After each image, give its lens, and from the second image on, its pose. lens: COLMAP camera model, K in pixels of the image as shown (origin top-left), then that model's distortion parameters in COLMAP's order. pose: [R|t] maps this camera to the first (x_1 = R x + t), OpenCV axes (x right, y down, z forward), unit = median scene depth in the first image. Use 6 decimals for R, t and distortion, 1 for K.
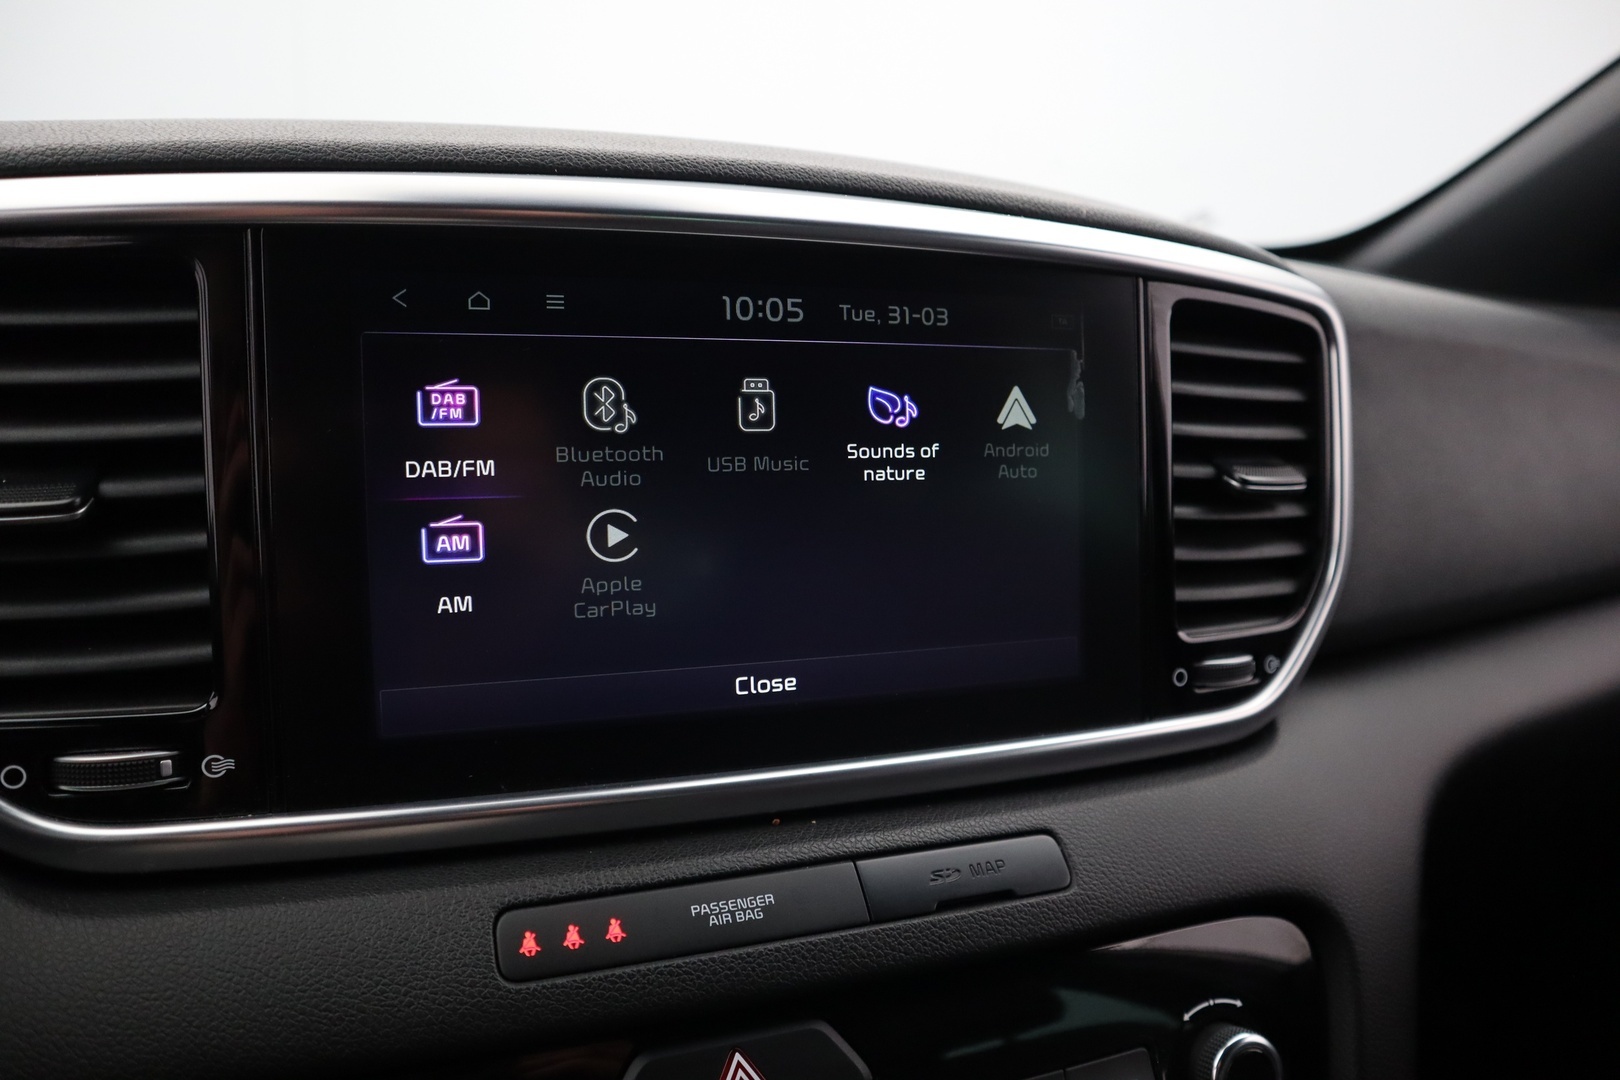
lens RADIAL K [[1112.4, 0, 807.3], [0, 1112.4, 547.0], [0, 0, 1]] dist [-0.141234, 0.105683]
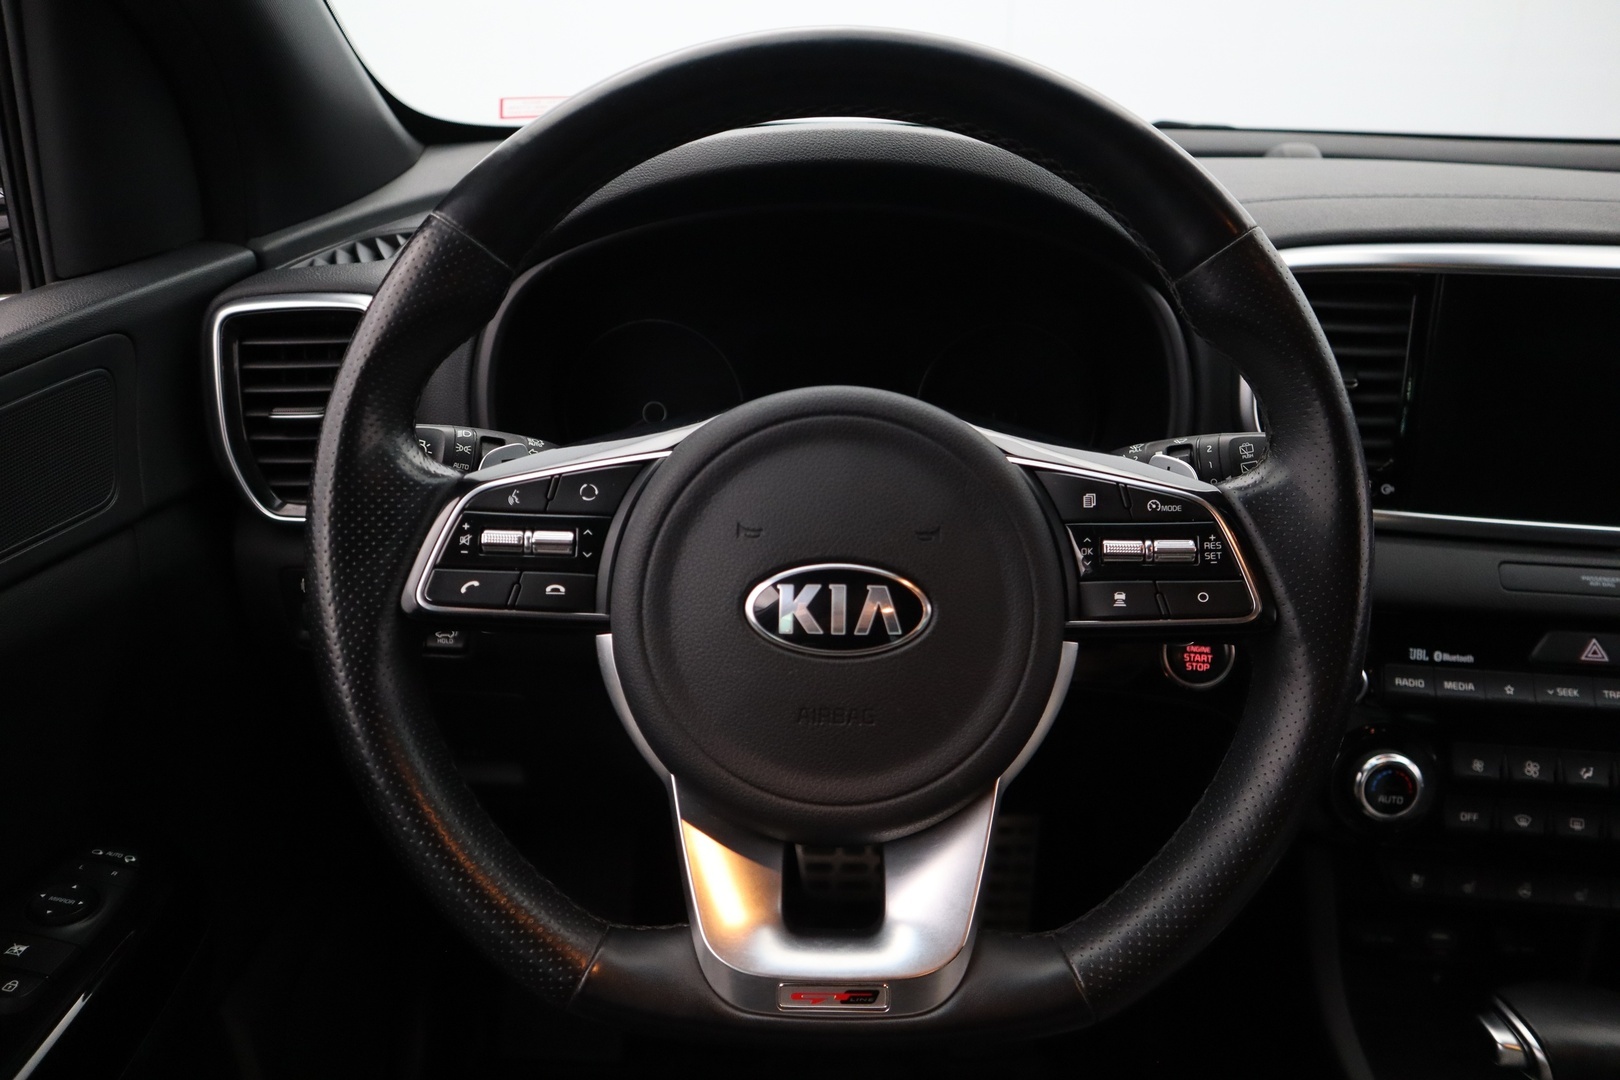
lens RADIAL K [[1112.4, 0, 807.3], [0, 1112.4, 547.0], [0, 0, 1]] dist [-0.141234, 0.105683]
pose [[0.882143, 0.166511, -0.440565, -0.541332], [-0.071264, 0.971838, 0.224615, -0.119056], [0.465559, -0.166746, 0.869167, -1.636211]]
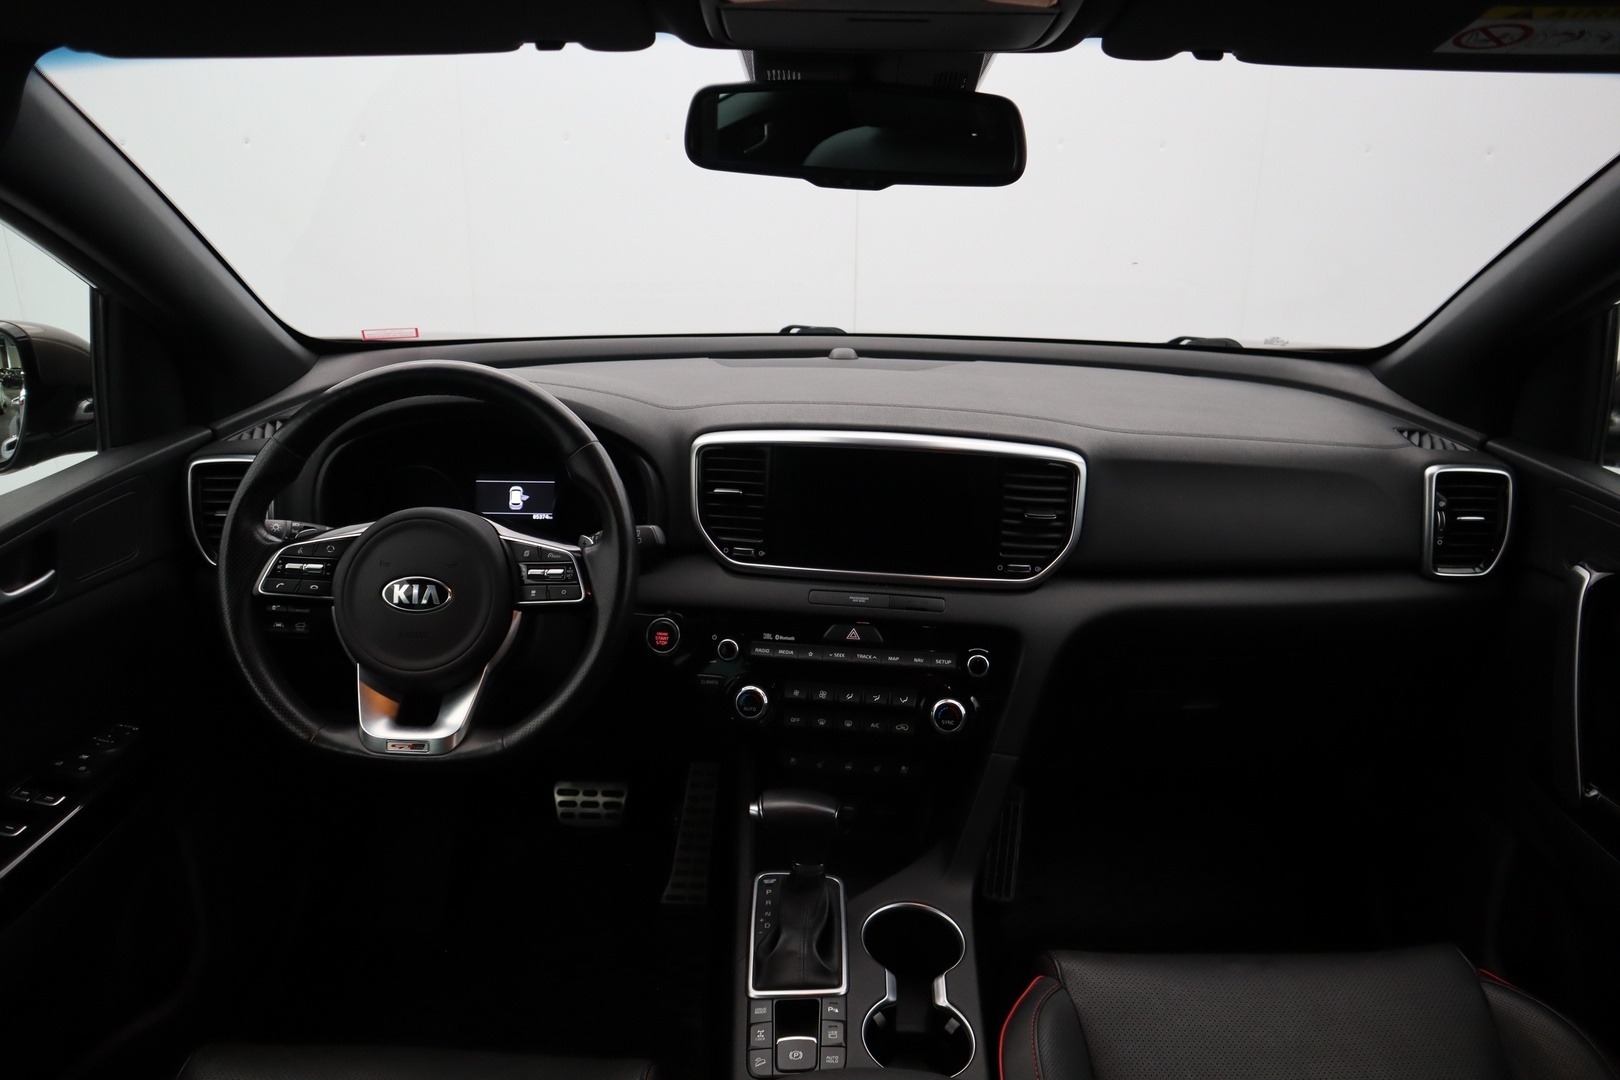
lens RADIAL K [[1112.4, 0, 807.3], [0, 1112.4, 547.0], [0, 0, 1]] dist [-0.141234, 0.105683]
pose [[0.882862, 0.136343, -0.449405, 1.707933], [-0.077684, 0.986145, 0.146570, -0.523259], [0.463163, -0.094489, 0.881222, -3.017156]]
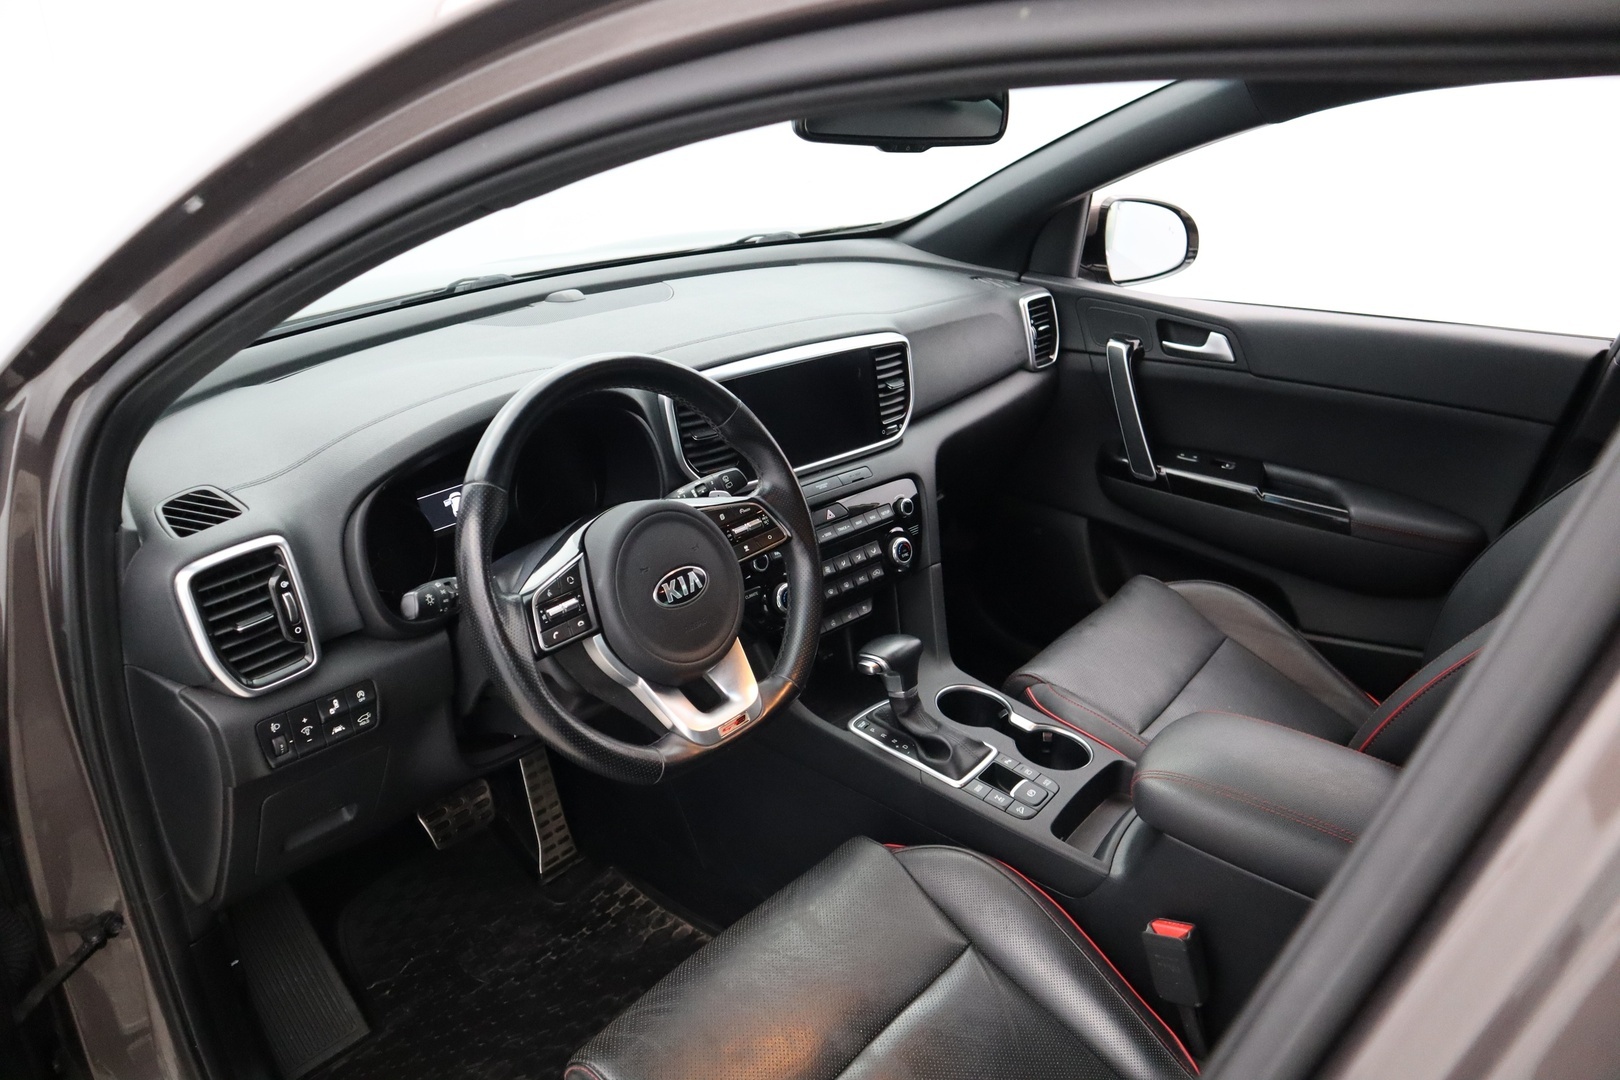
lens RADIAL K [[1112.4, 0, 807.3], [0, 1112.4, 547.0], [0, 0, 1]] dist [-0.141234, 0.105683]
pose [[0.919645, -0.173881, 0.352163, -2.058163], [0.086603, 0.964365, 0.250000, -0.745053], [-0.383084, -0.199413, 0.901932, -3.895785]]
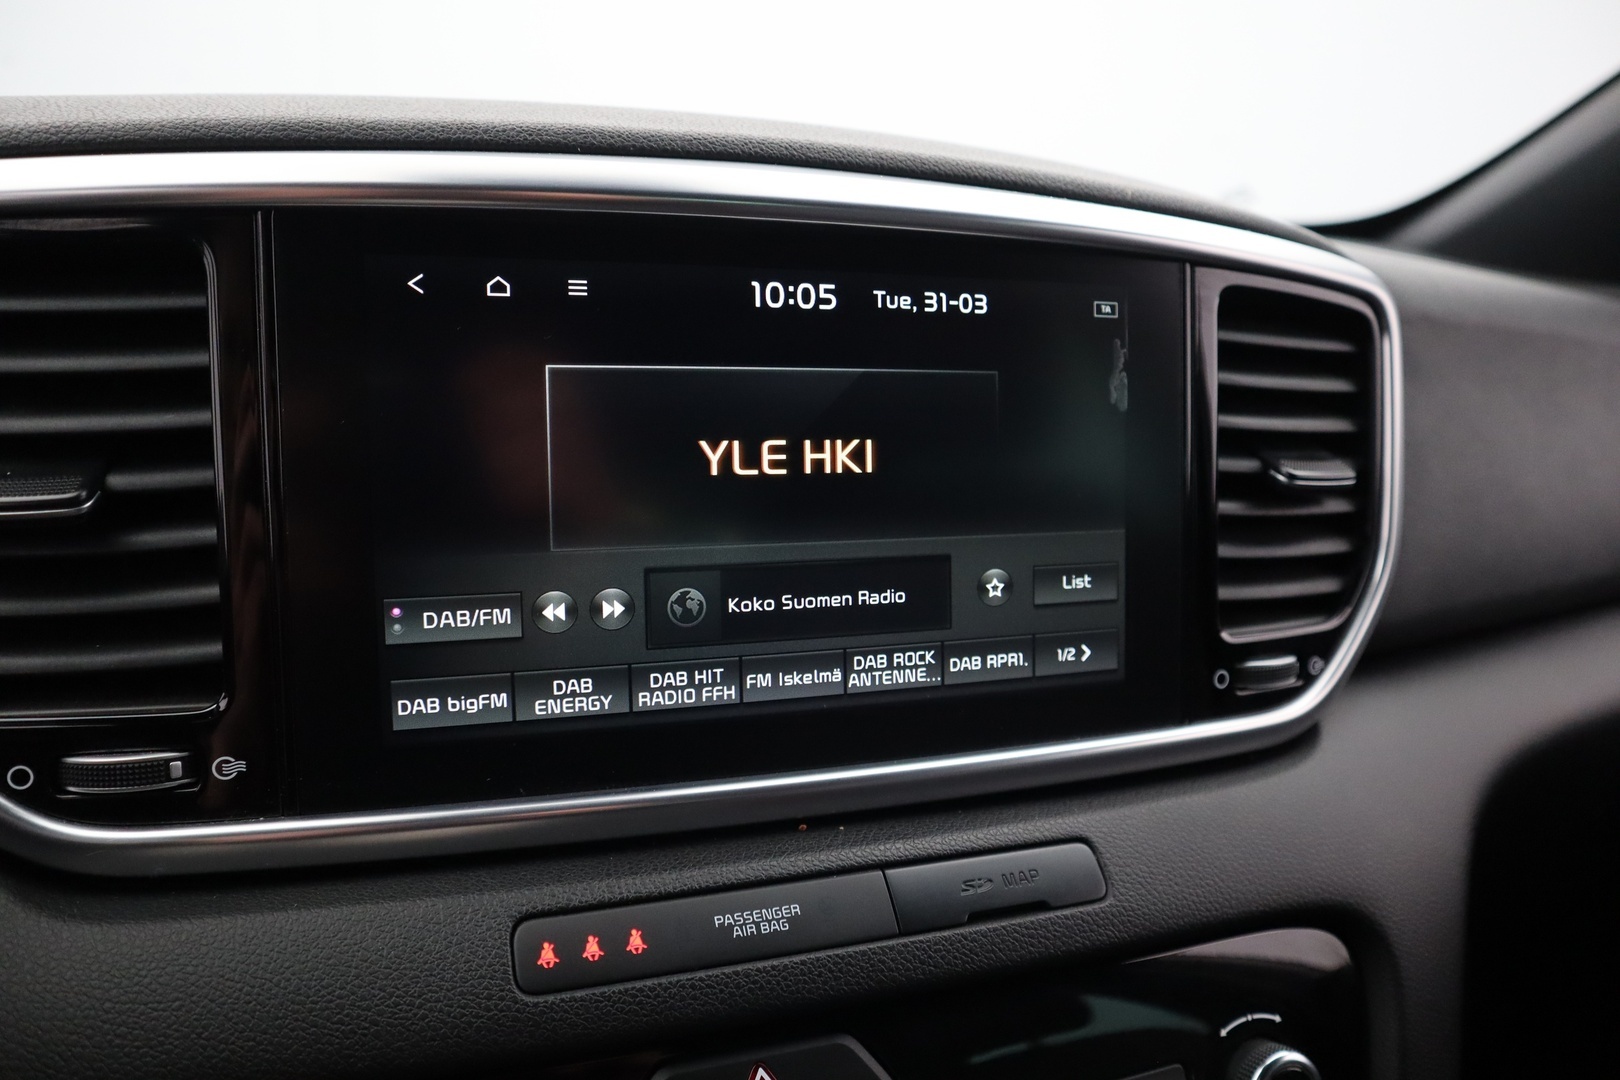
lens RADIAL K [[1112.4, 0, 807.3], [0, 1112.4, 547.0], [0, 0, 1]] dist [-0.141234, 0.105683]
pose [[0.999708, 0.009871, -0.022036, -0.005568], [-0.009327, 0.999652, 0.024670, -0.021764], [0.022271, -0.024457, 0.999453, 0.039775]]
